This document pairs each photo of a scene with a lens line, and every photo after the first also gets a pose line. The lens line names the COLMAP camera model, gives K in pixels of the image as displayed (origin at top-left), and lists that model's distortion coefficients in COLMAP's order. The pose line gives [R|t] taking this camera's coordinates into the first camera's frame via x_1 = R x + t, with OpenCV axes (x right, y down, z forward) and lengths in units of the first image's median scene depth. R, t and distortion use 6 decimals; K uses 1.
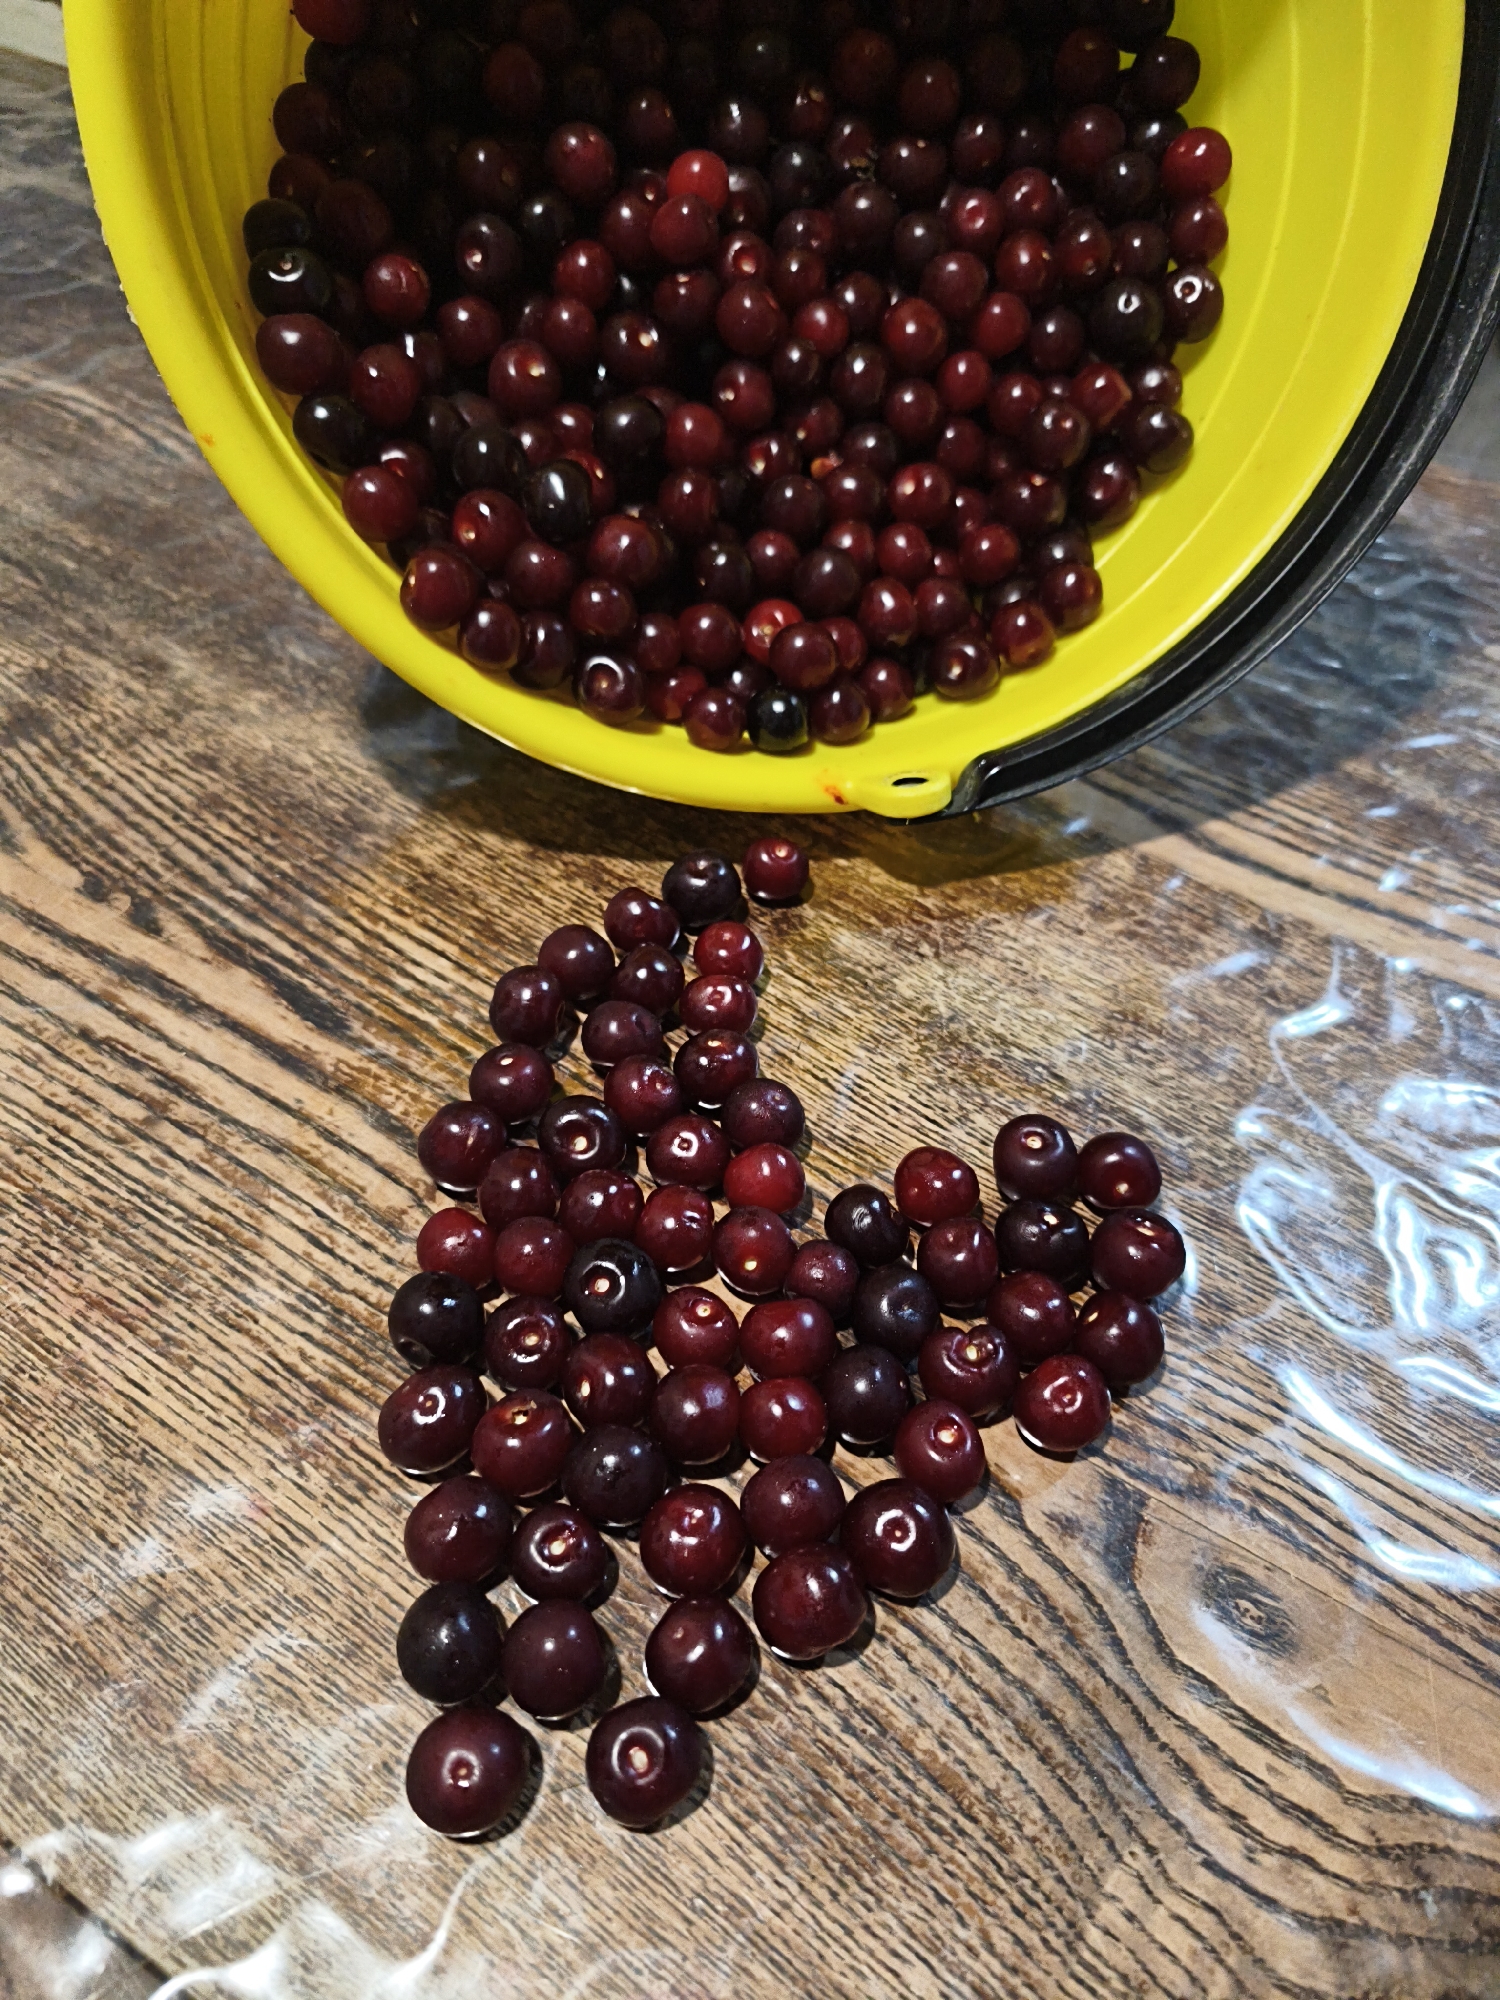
lens RADIAL K [[1354.2, 0, 747.9], [0, 1354.2, 989.4], [0, 0, 1]] dist [0.002327, -0.020724]
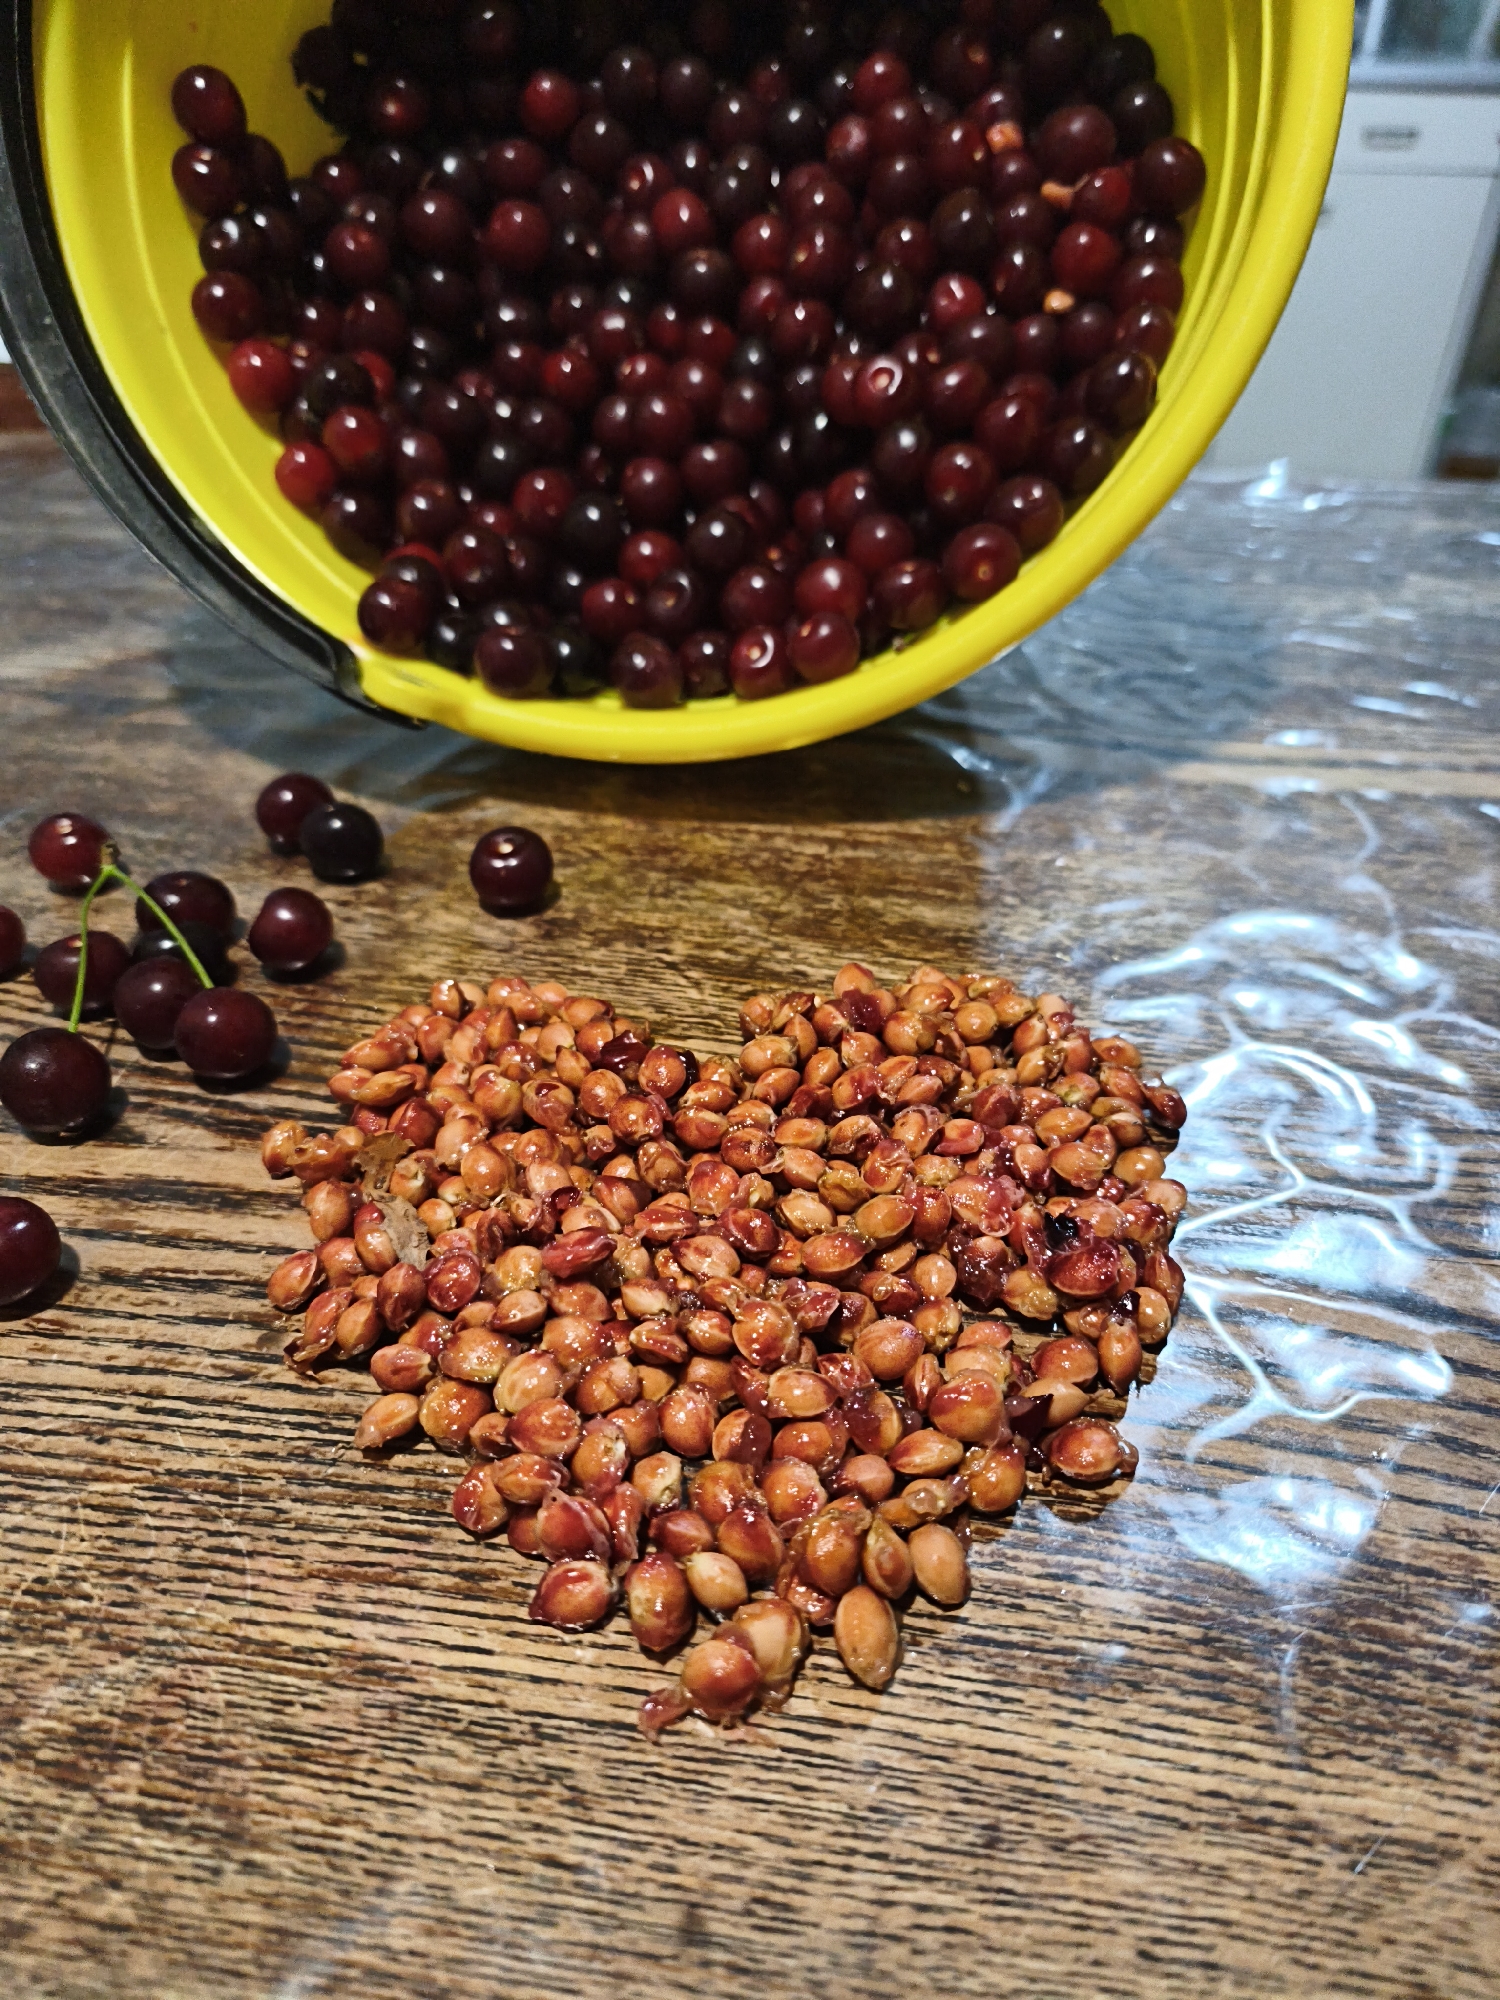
lens RADIAL K [[1354.2, 0, 756.7], [0, 1354.2, 1009.7], [0, 0, 1]] dist [0.002327, -0.020724]
pose [[0.911188, -0.293215, 0.289417, -0.396297], [0.338396, 0.933347, -0.119796, 0.117434], [-0.235001, 0.207094, 0.949677, 0.244671]]
